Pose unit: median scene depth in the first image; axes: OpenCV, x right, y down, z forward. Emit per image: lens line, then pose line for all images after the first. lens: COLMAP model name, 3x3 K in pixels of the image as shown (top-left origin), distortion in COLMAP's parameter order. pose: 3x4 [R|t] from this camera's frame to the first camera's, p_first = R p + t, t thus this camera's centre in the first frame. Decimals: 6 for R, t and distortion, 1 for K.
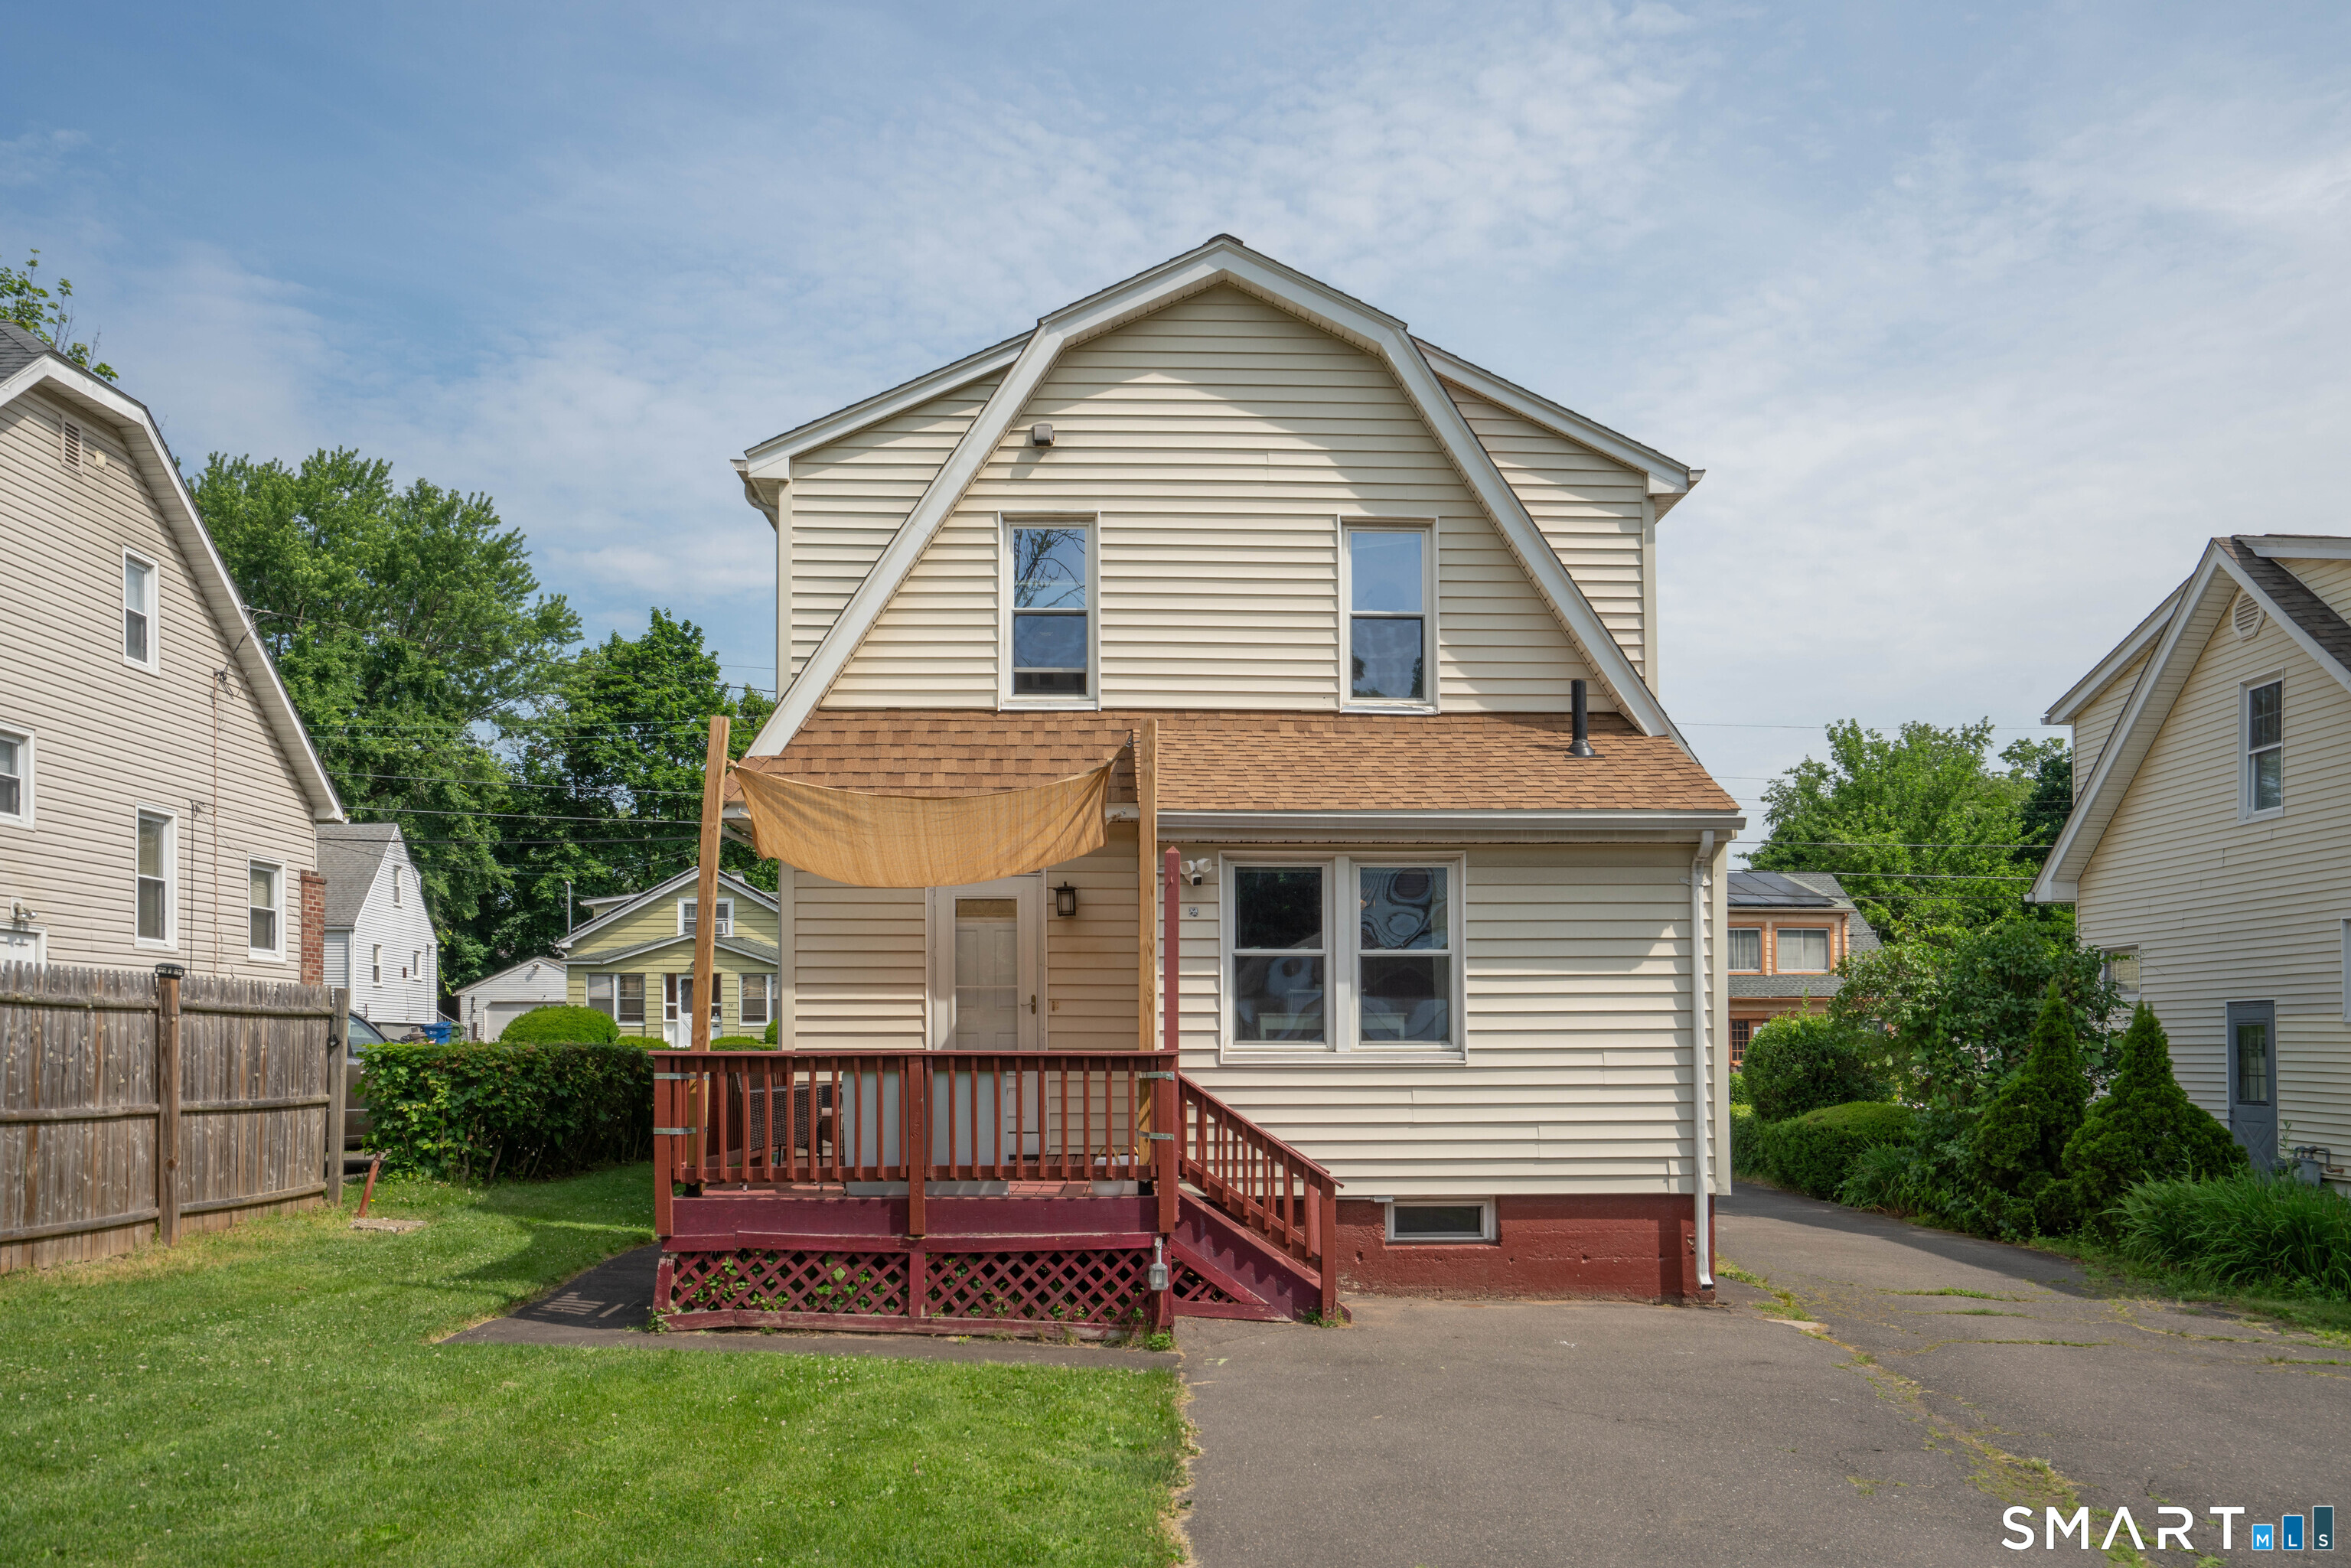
lens RADIAL K [[1937.5, 0, 1171.3], [0, 1937.5, 996.7], [0, 0, 1]] dist [0.025817, 0.015997]
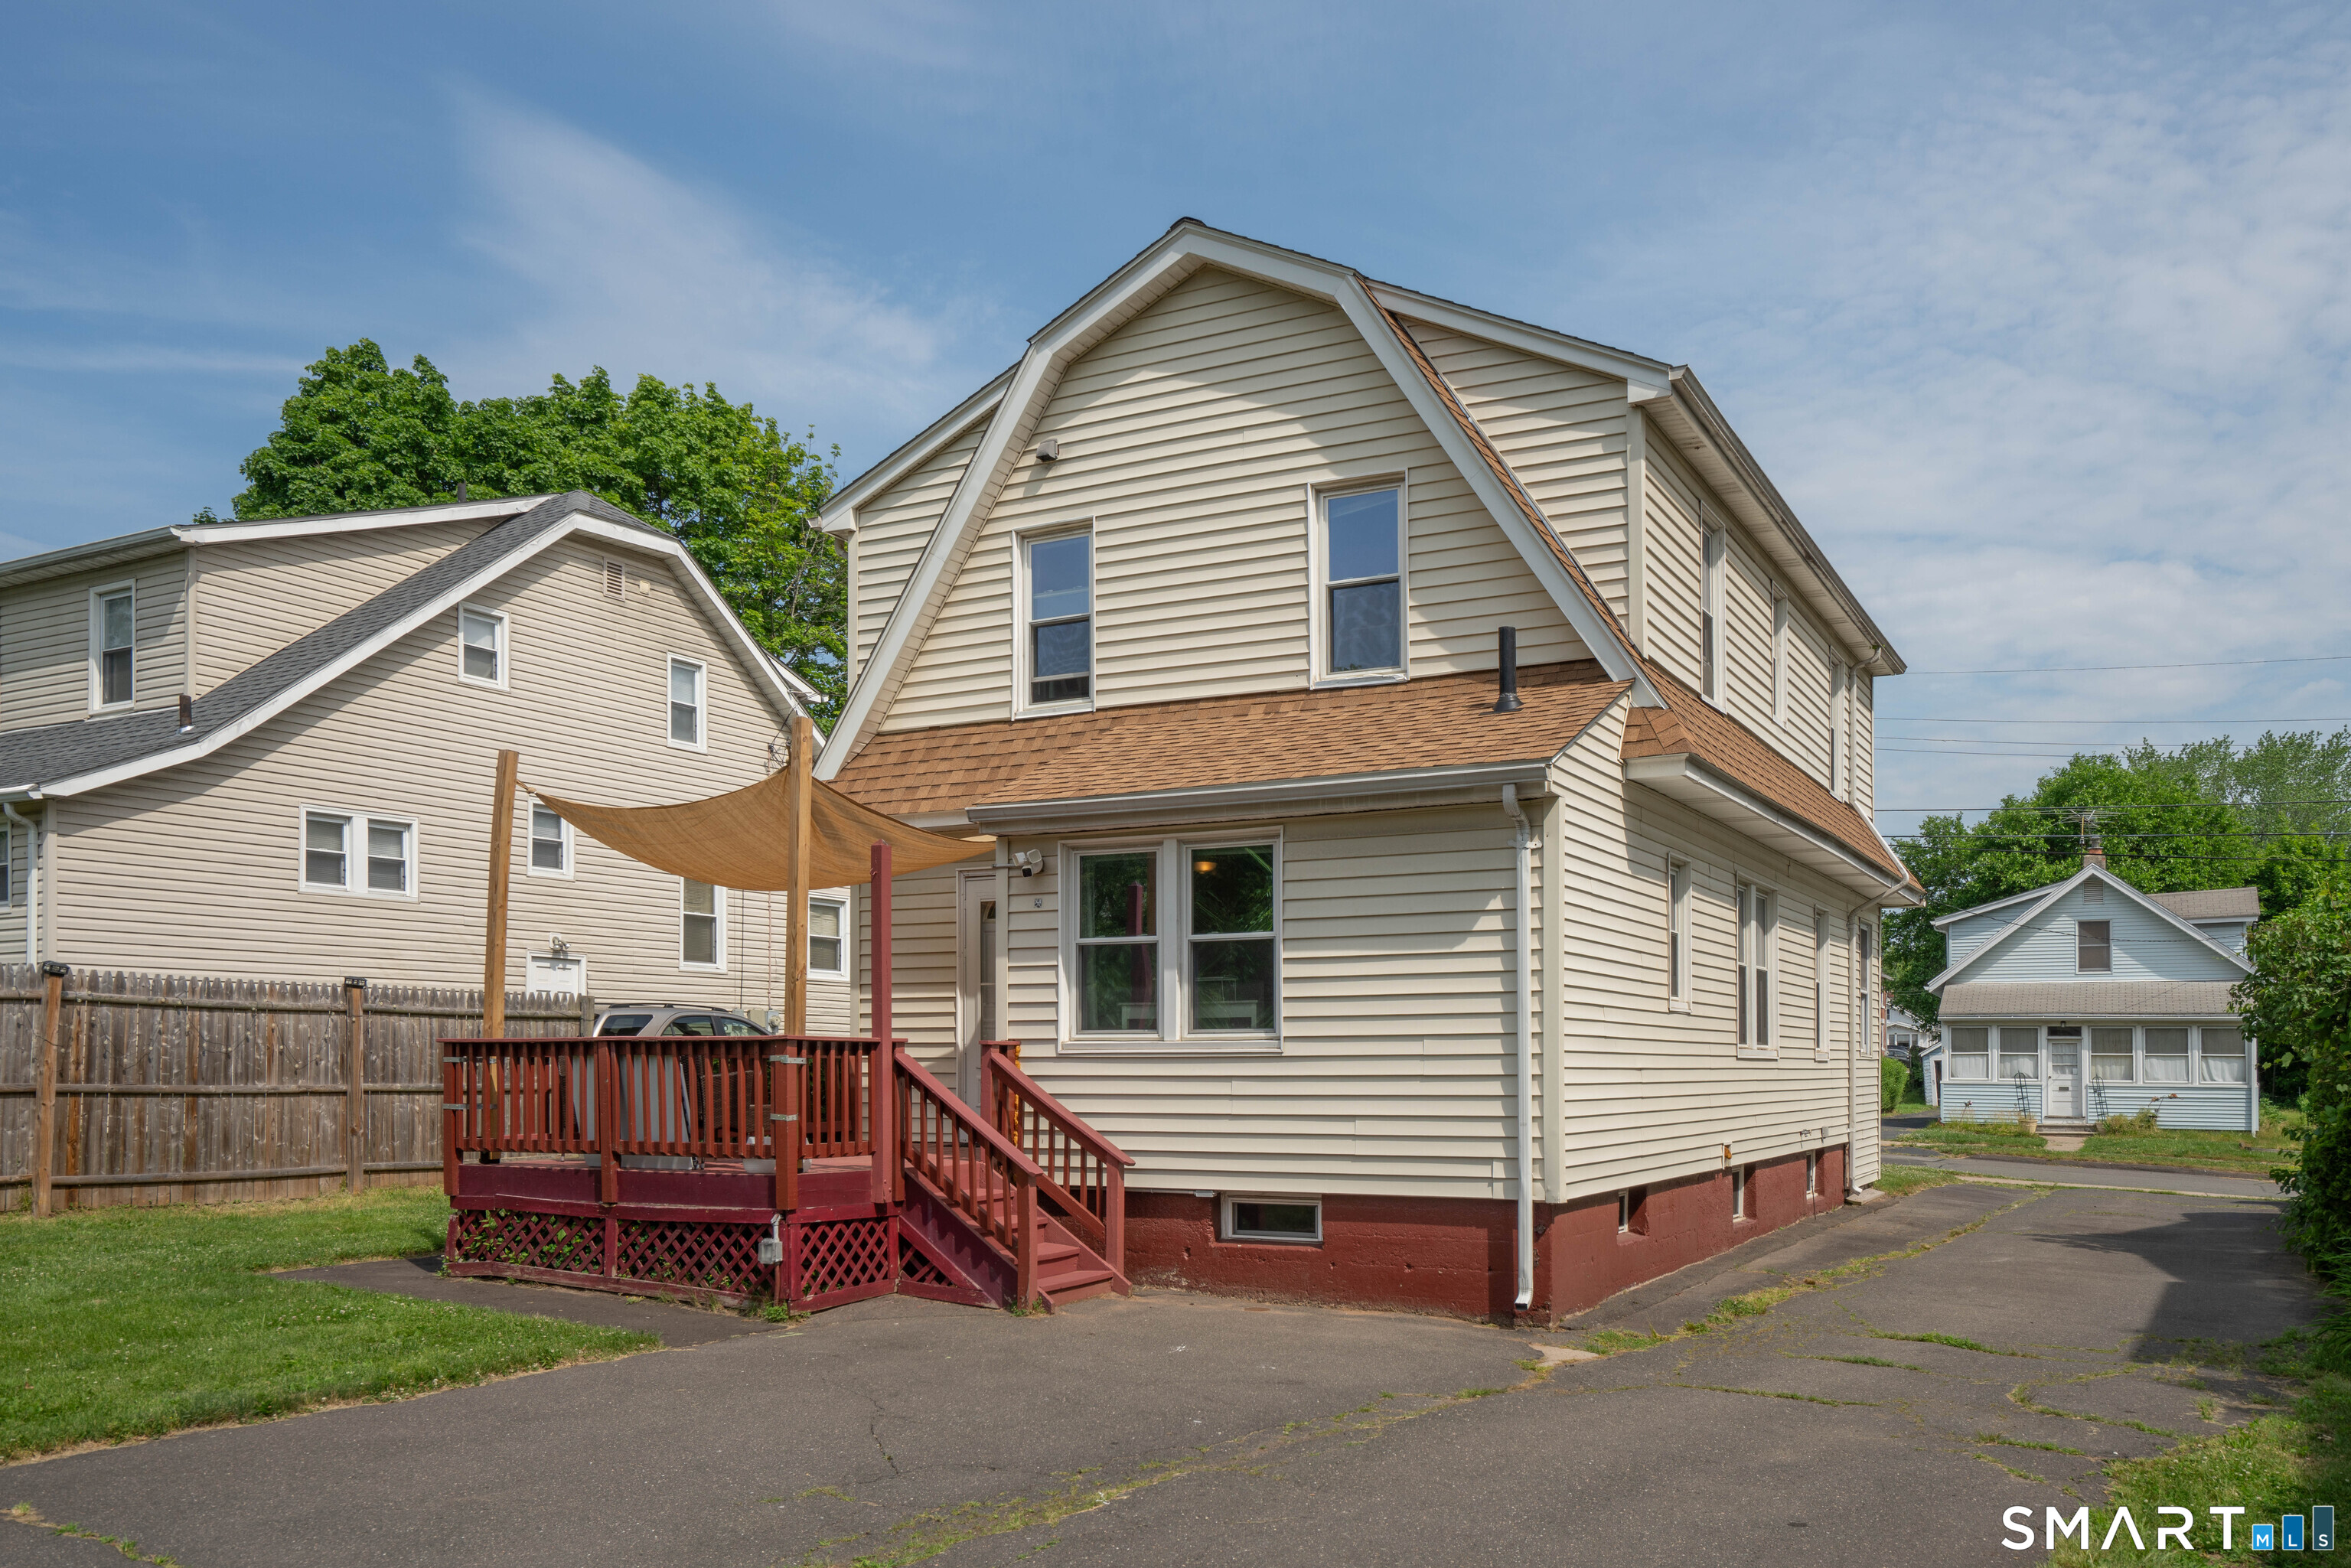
lens RADIAL K [[1853.1, 0, 1178.7], [0, 1853.1, 1019.7], [0, 0, 1]] dist [0.035622, 0.001916]
pose [[0.865420, -0.010837, -0.500931, 0.554338], [0.011774, 0.999930, -0.001290, 0.019134], [0.500909, -0.004781, 0.865487, 0.197111]]
